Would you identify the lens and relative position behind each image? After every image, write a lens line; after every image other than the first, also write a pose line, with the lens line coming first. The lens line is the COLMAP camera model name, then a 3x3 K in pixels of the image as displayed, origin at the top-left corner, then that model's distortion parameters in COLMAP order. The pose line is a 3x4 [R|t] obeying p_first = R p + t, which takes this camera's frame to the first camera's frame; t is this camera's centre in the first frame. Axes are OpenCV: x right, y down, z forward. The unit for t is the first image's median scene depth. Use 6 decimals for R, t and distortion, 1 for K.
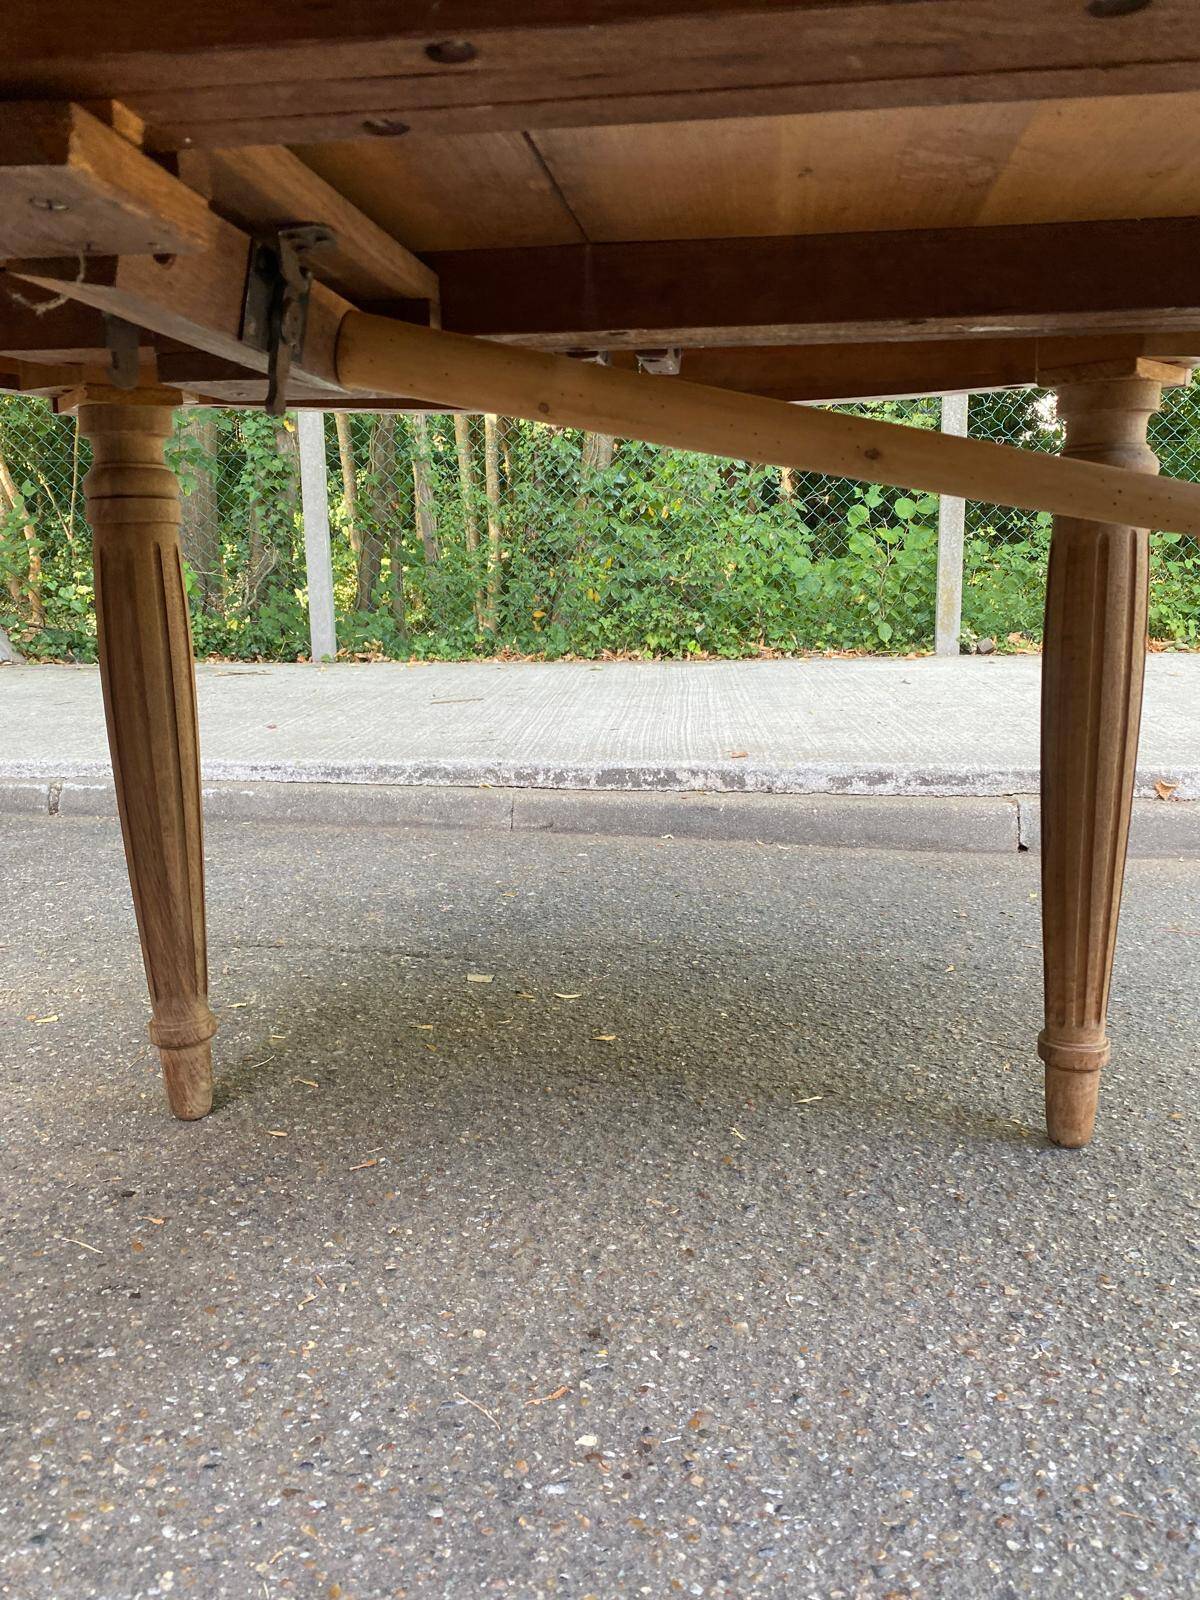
lens RADIAL K [[1225.2, 0, 596.6], [0, 1225.2, 769.0], [0, 0, 1]] dist [0.013648, -0.023690]
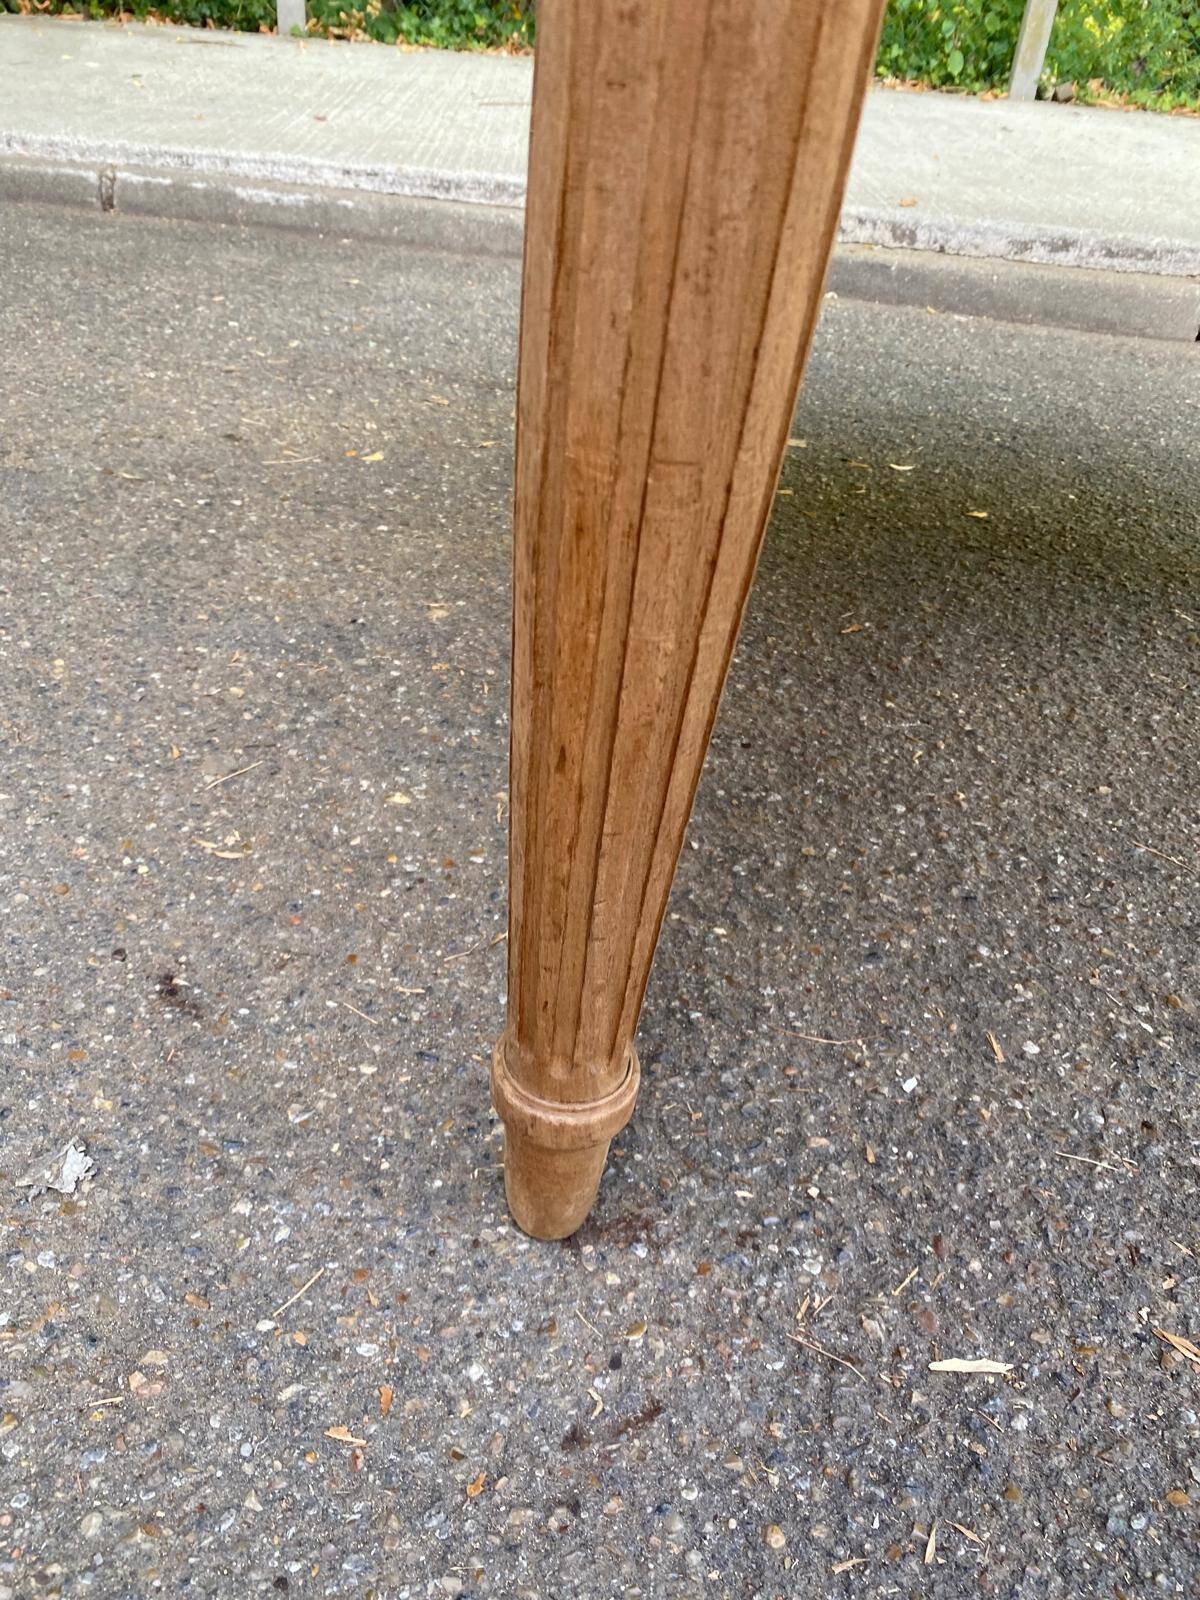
lens RADIAL K [[1225.2, 0, 589.7], [0, 1225.2, 797.0], [0, 0, 1]] dist [0.013648, -0.023690]
pose [[0.992337, 0.028954, 0.120125, -0.394328], [-0.077742, 0.901929, 0.424829, 0.031272], [-0.096044, -0.430912, 0.897268, 0.057305]]
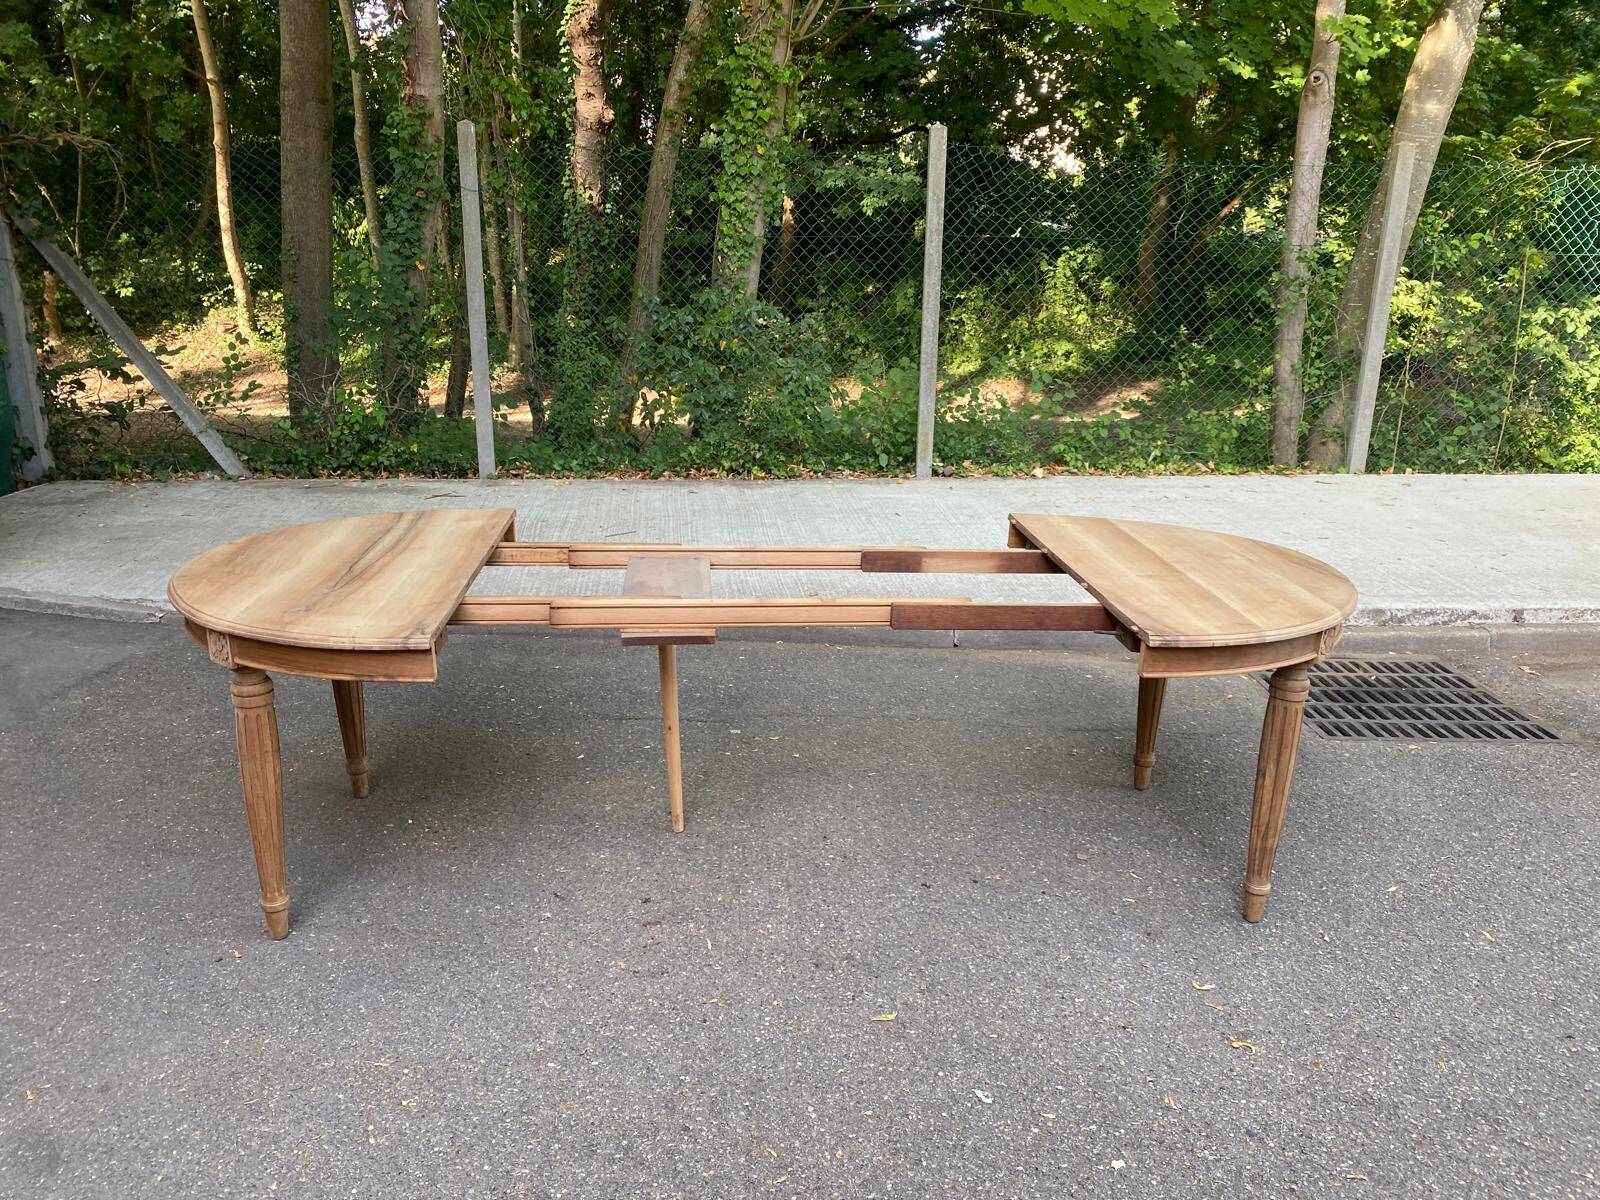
lens RADIAL K [[1225.2, 0, 771.7], [0, 1225.2, 632.4], [0, 0, 1]] dist [0.013648, -0.023690]
pose [[0.988305, -0.025867, 0.150281, -0.433519], [0.002963, 0.988580, 0.150671, -0.448061], [-0.152463, -0.148463, 0.977095, -1.563329]]
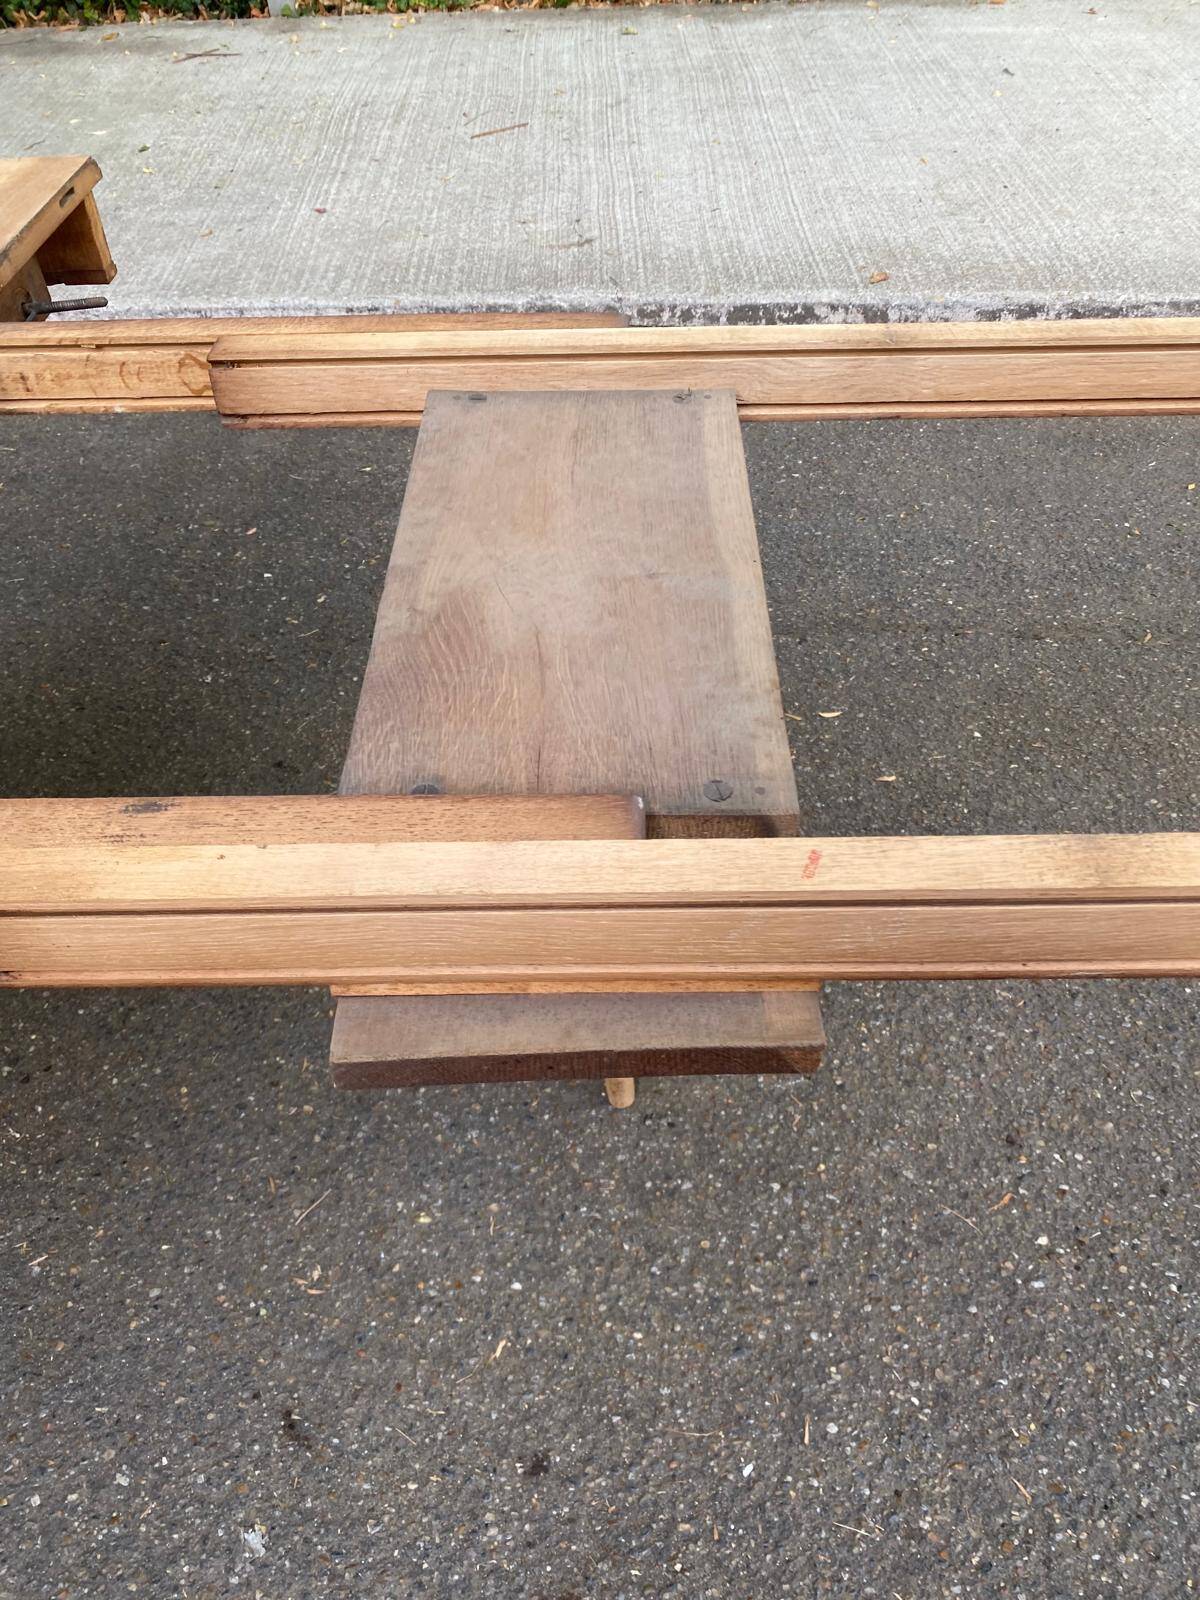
lens RADIAL K [[1225.2, 0, 586.4], [0, 1225.2, 797.1], [0, 0, 1]] dist [0.013648, -0.023690]
pose [[0.997006, -0.067545, 0.037626, -0.315565], [0.034244, 0.822068, 0.568359, -0.426763], [-0.069321, -0.565369, 0.821920, 0.043117]]
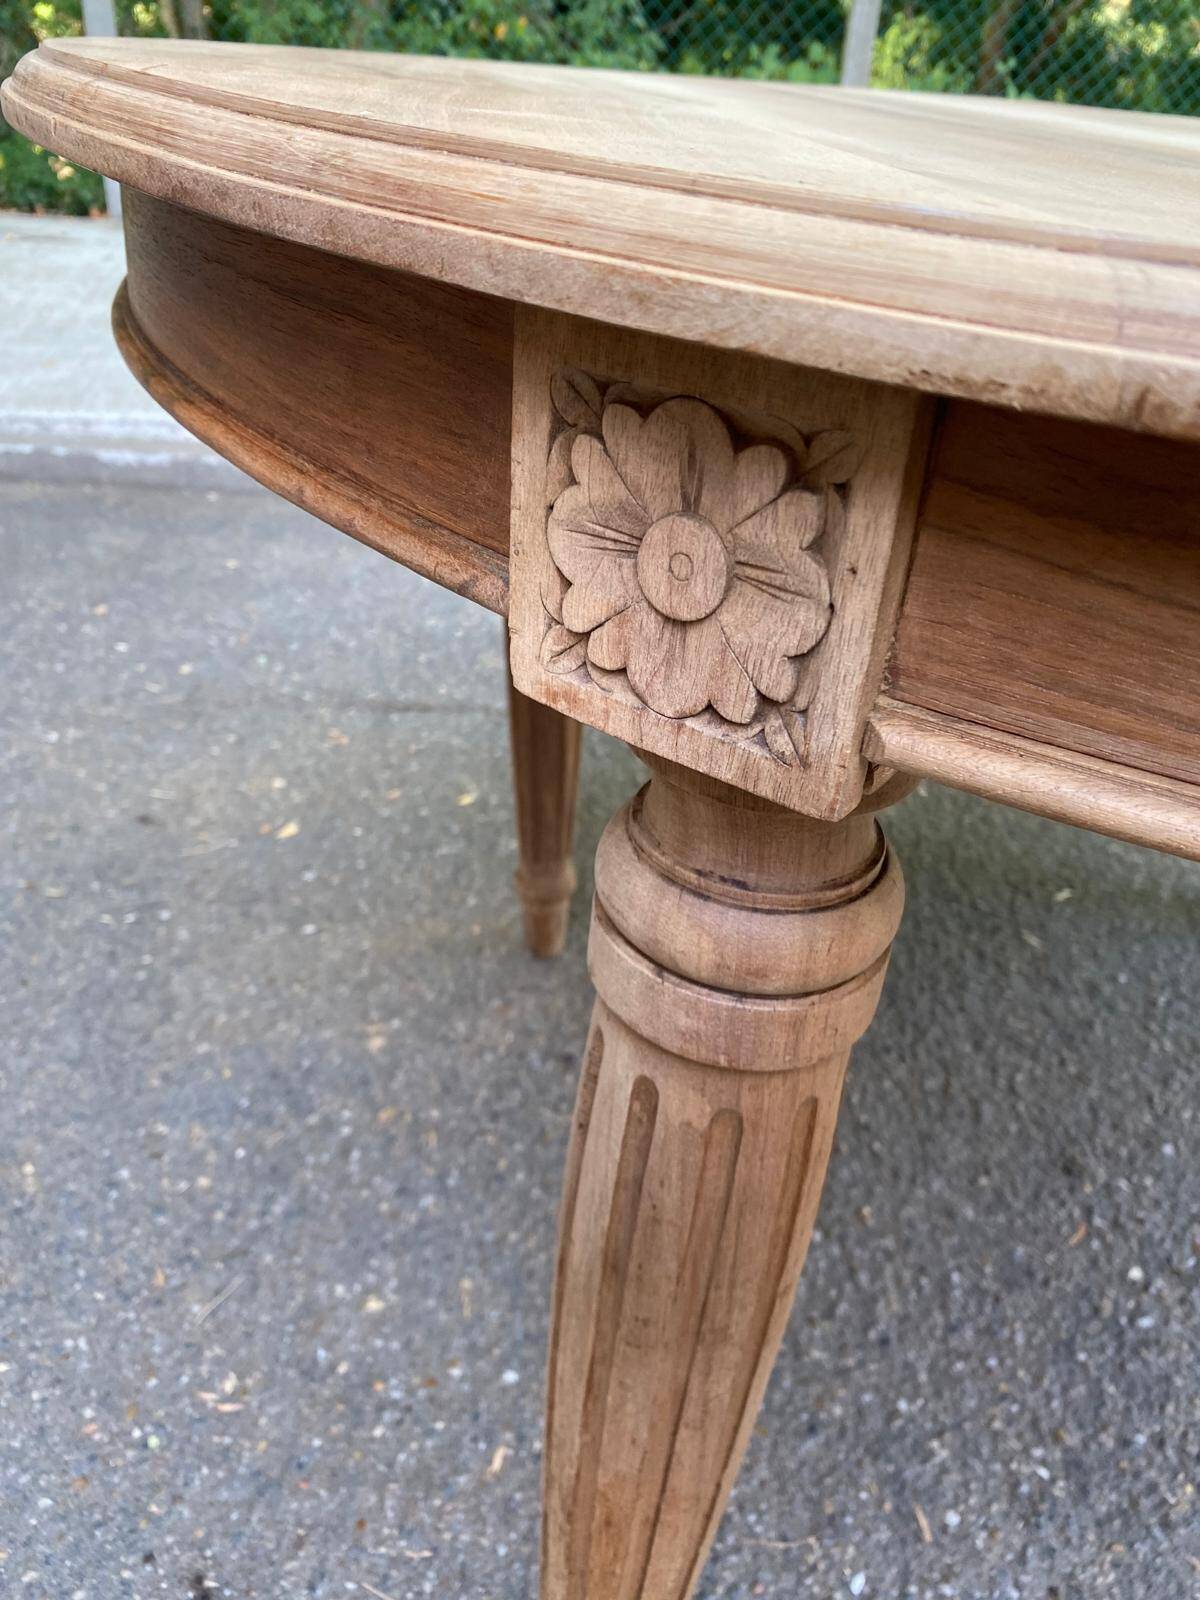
lens RADIAL K [[1225.2, 0, 605.9], [0, 1225.2, 804.4], [0, 0, 1]] dist [0.013648, -0.023690]
pose [[0.971182, -0.050669, 0.232891, -0.432221], [-0.043902, 0.922390, 0.383756, -0.199364], [-0.234260, -0.382922, 0.893584, 0.086228]]
